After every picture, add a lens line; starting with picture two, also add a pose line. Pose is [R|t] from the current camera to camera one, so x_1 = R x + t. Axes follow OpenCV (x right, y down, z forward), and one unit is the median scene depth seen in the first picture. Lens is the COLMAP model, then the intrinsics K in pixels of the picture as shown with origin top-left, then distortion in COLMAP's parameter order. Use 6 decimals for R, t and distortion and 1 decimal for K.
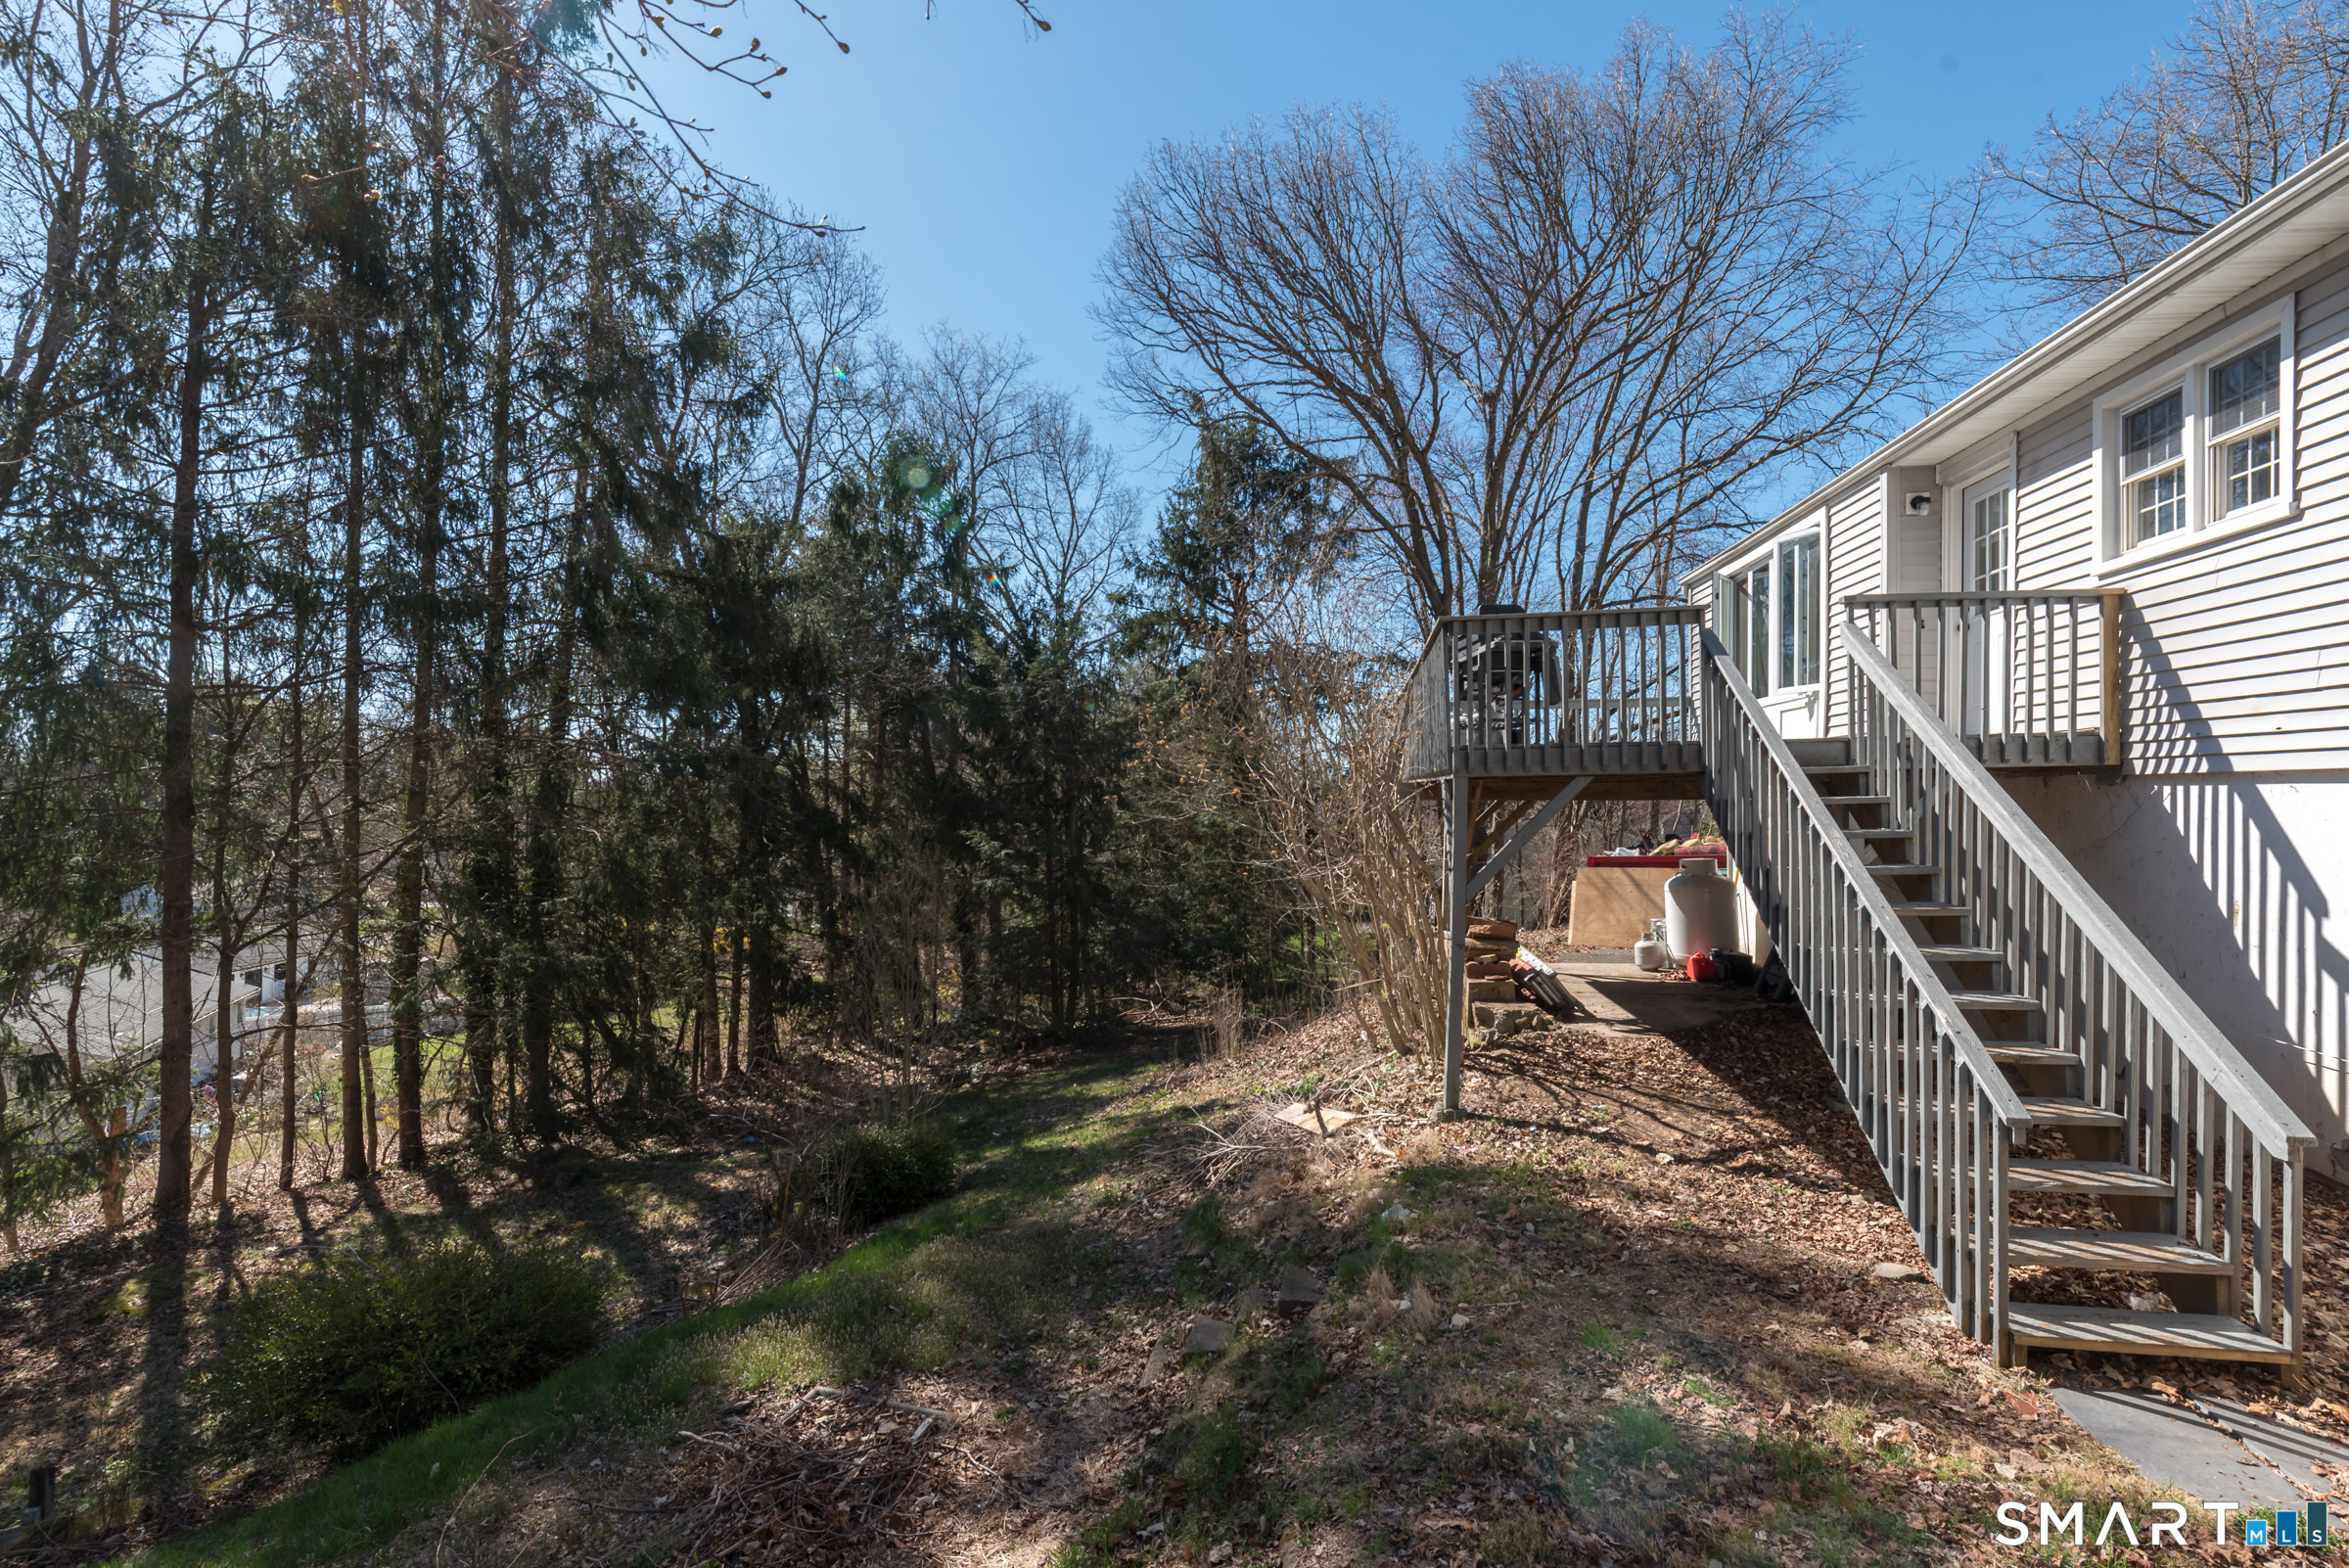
lens RADIAL K [[1019.7, 0, 1166.4], [0, 1019.7, 794.8], [0, 0, 1]] dist [0.003367, 0.001080]
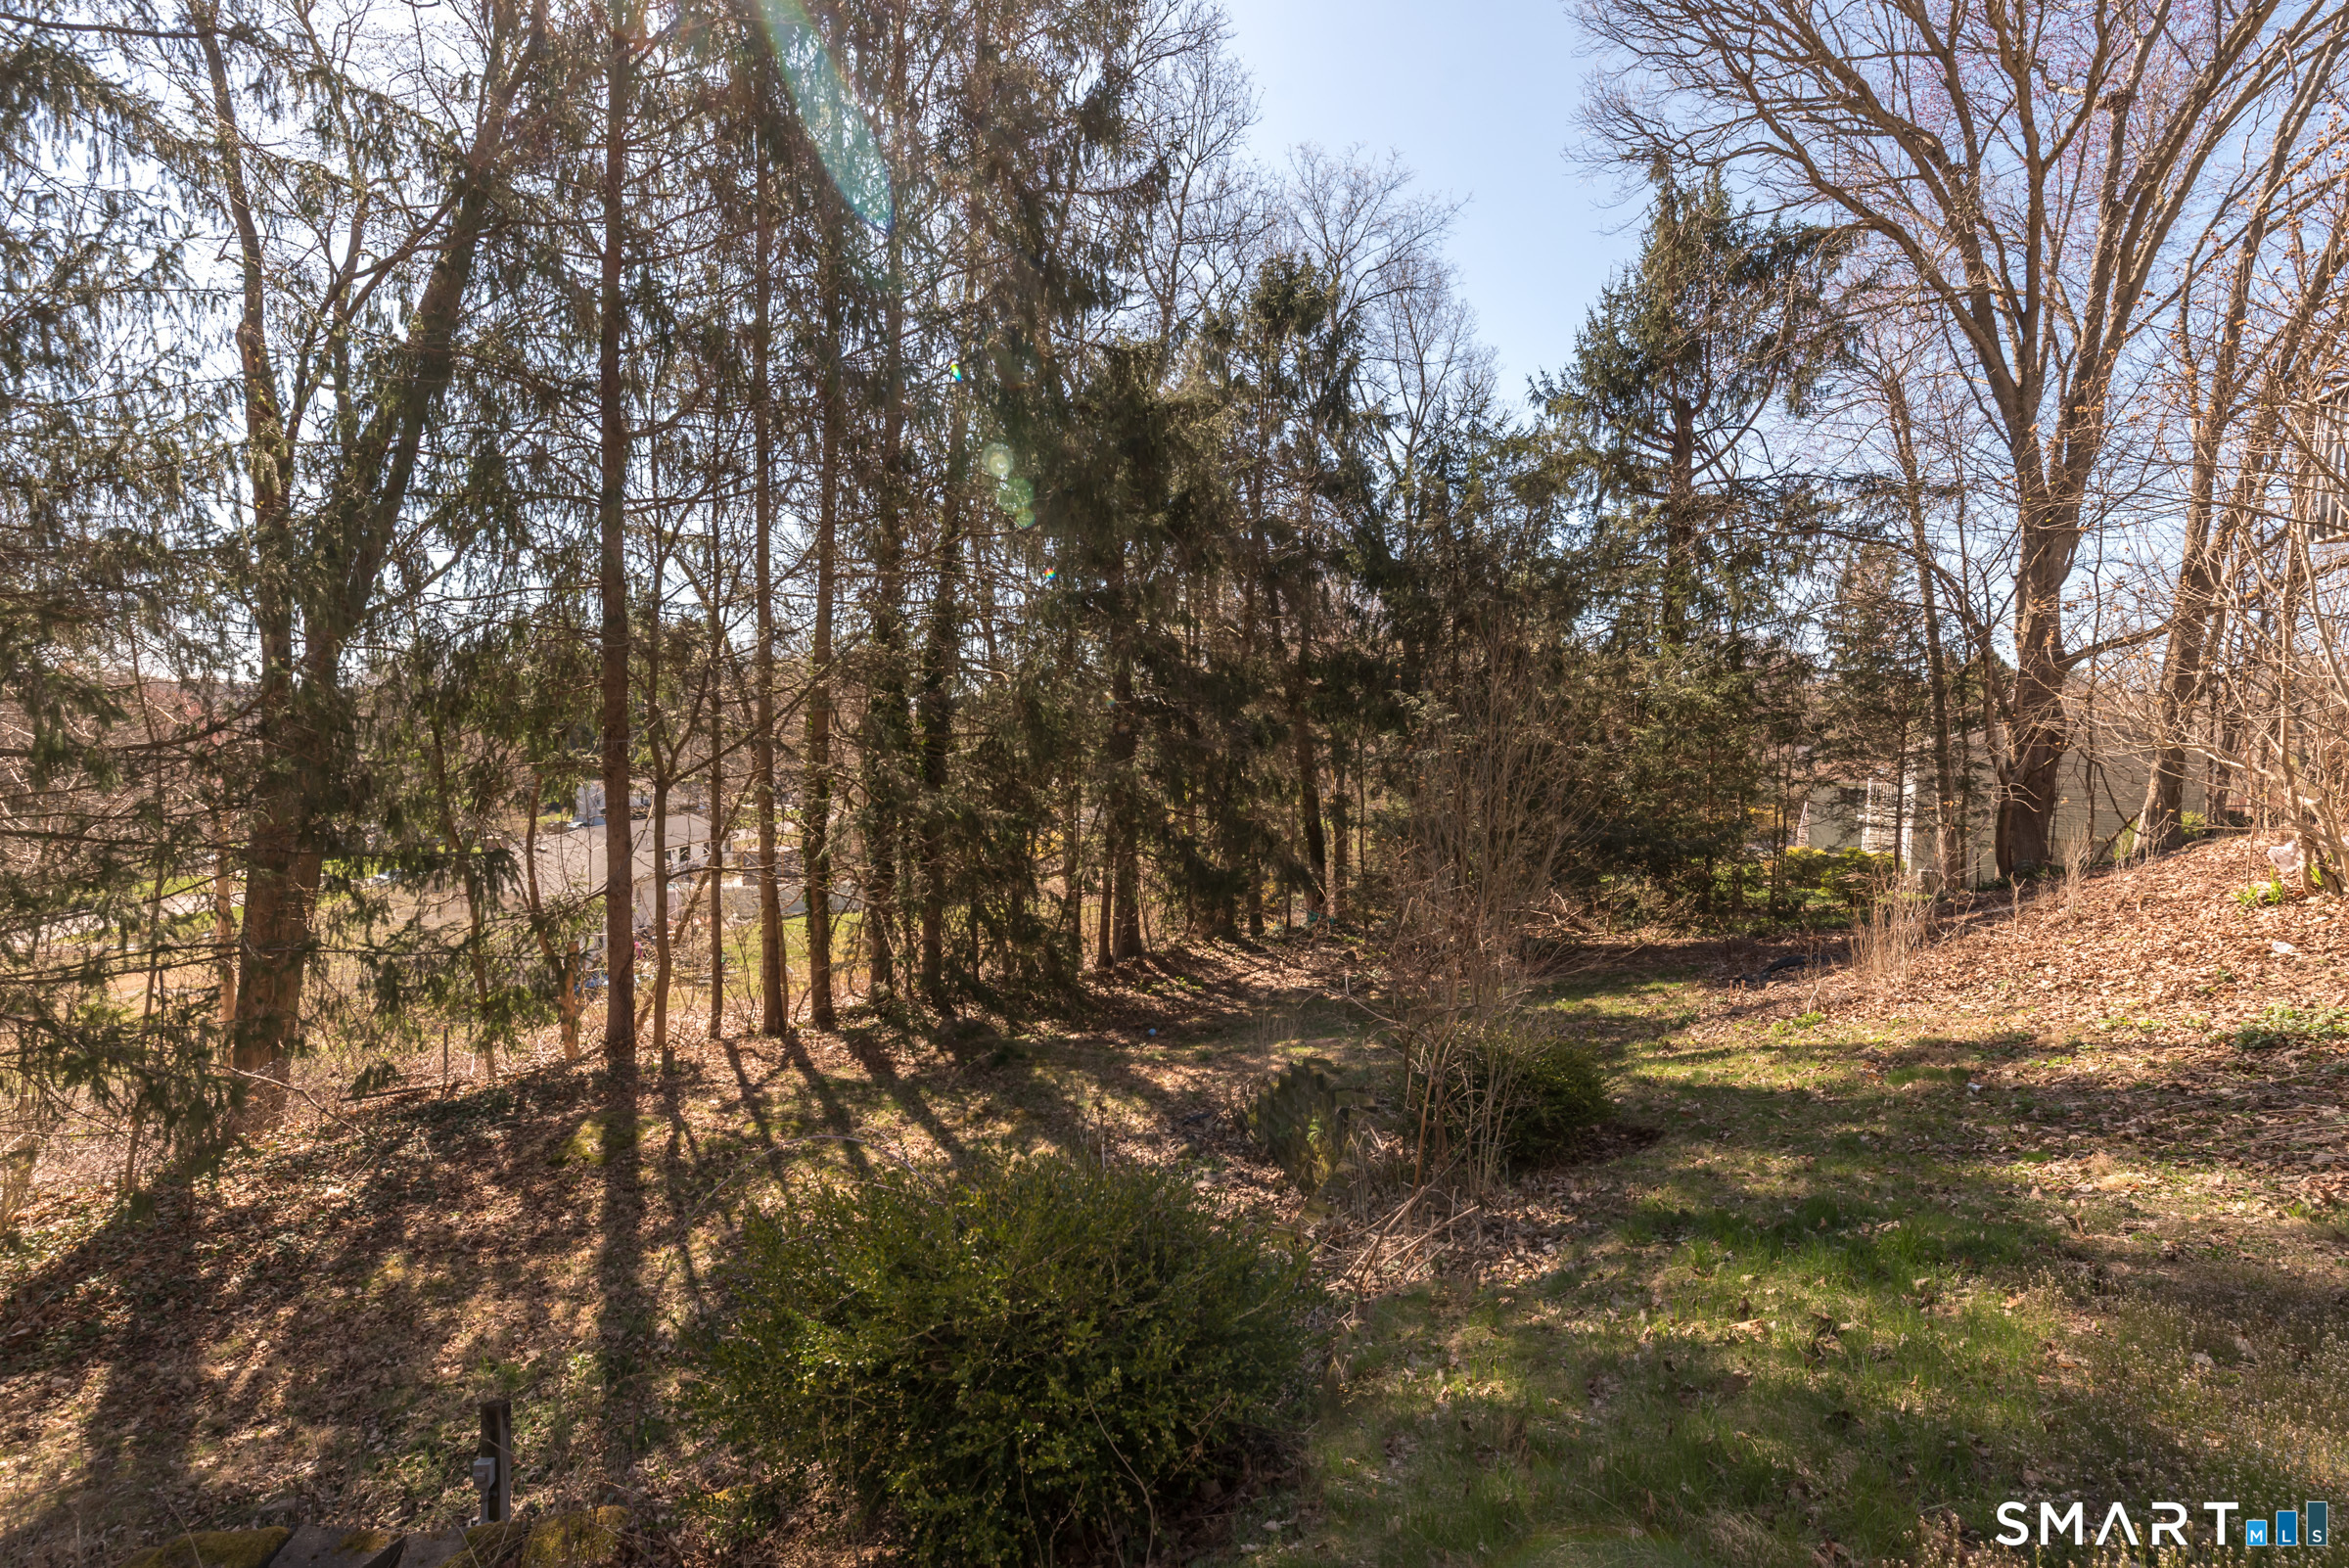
lens RADIAL K [[1019.7, 0, 1187.3], [0, 1019.7, 791.9], [0, 0, 1]] dist [0.003367, 0.001080]
pose [[0.968124, 0.029394, -0.248742, -0.214492], [-0.011735, 0.997322, 0.072181, 0.085511], [0.250198, -0.066962, 0.965876, 0.214528]]
